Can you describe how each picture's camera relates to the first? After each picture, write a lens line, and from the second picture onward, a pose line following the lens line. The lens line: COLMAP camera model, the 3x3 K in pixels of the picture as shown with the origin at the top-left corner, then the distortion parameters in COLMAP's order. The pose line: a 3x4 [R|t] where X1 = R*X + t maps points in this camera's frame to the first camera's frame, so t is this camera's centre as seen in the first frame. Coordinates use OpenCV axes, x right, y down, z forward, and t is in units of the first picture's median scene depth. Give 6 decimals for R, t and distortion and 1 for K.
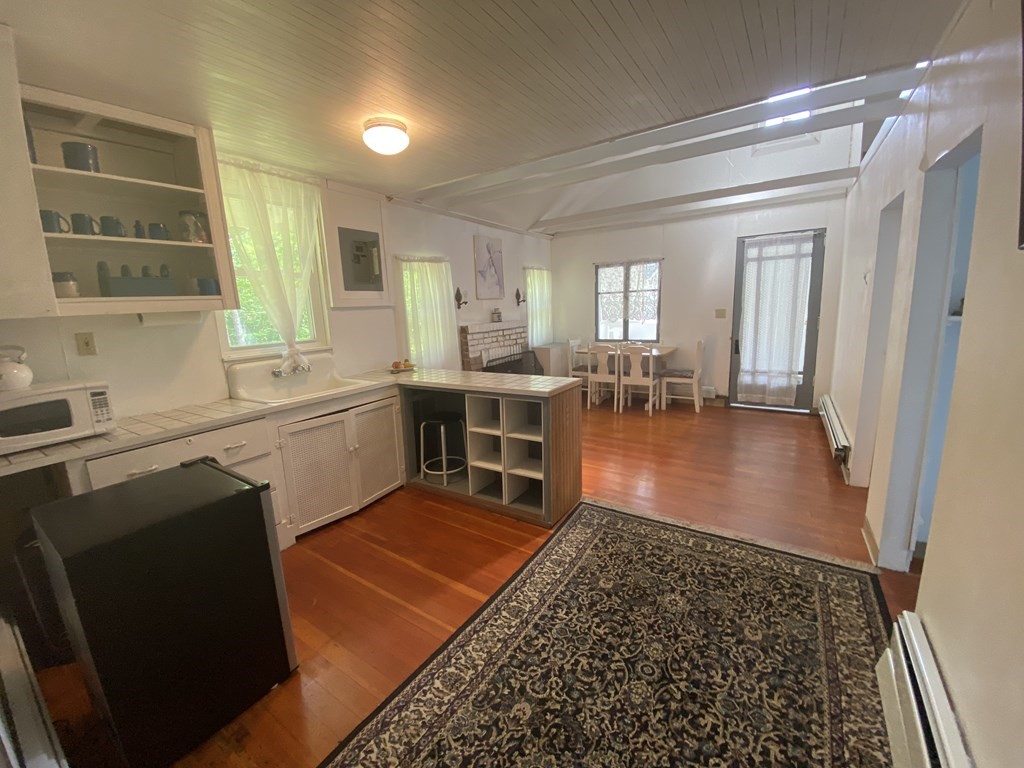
lens RADIAL K [[414.3, 0, 514.9], [0, 414.3, 381.8], [0, 0, 1]] dist [0.039073, -0.042491]
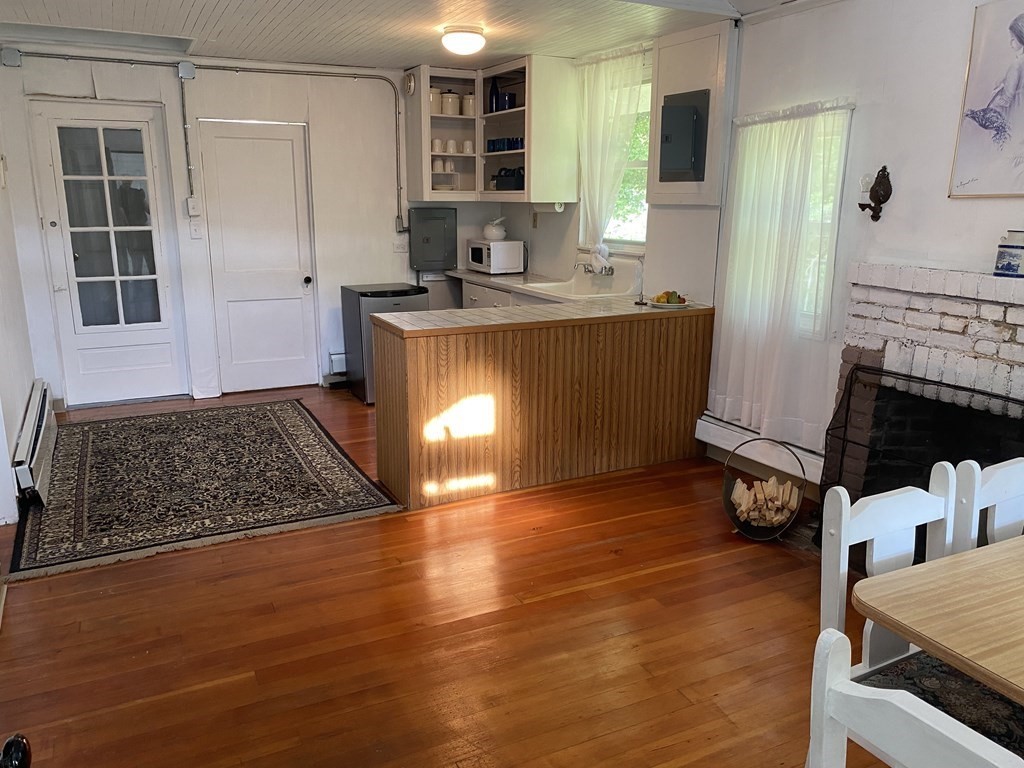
lens RADIAL K [[791.1, 0, 513.3], [0, 791.1, 380.4], [0, 0, 1]] dist [0.050136, -0.090889]
pose [[-0.505889, 0.230771, -0.831157, 1.224170], [-0.146384, 0.926606, 0.346370, -0.425064], [0.850087, 0.296893, -0.434978, 1.853757]]
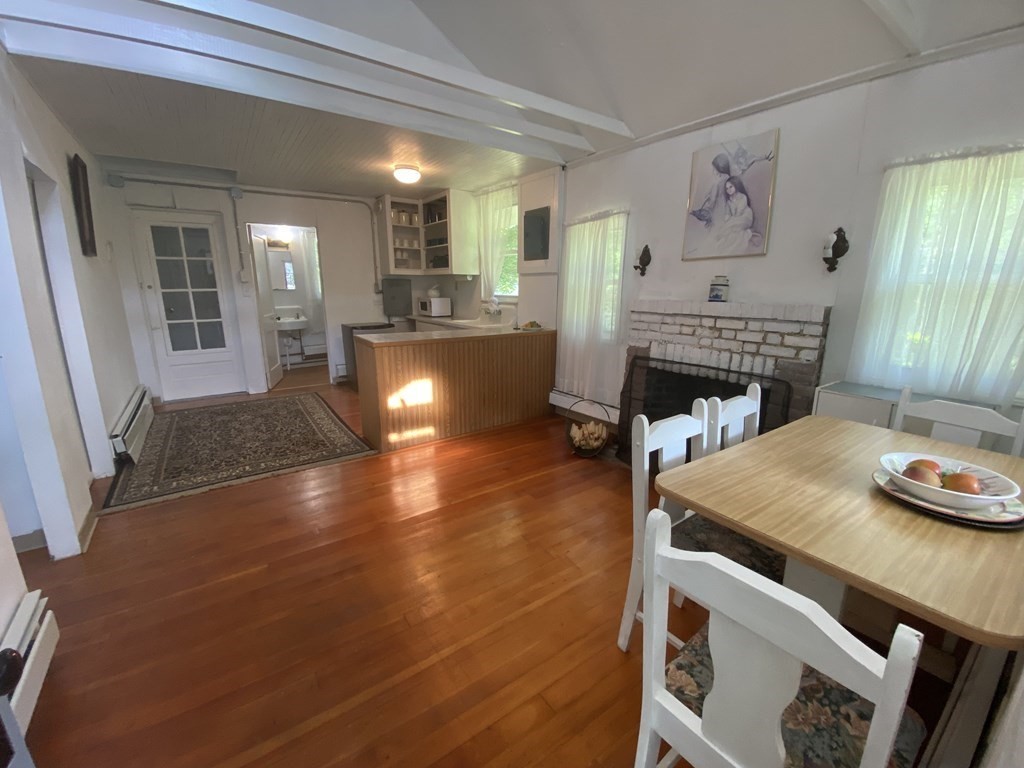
lens RADIAL K [[414.3, 0, 514.9], [0, 414.3, 381.8], [0, 0, 1]] dist [0.039073, -0.042491]
pose [[-0.369826, 0.243123, -0.896727, 1.096155], [-0.162569, 0.933333, 0.320094, -0.342478], [0.914768, 0.264159, -0.305647, 1.826296]]
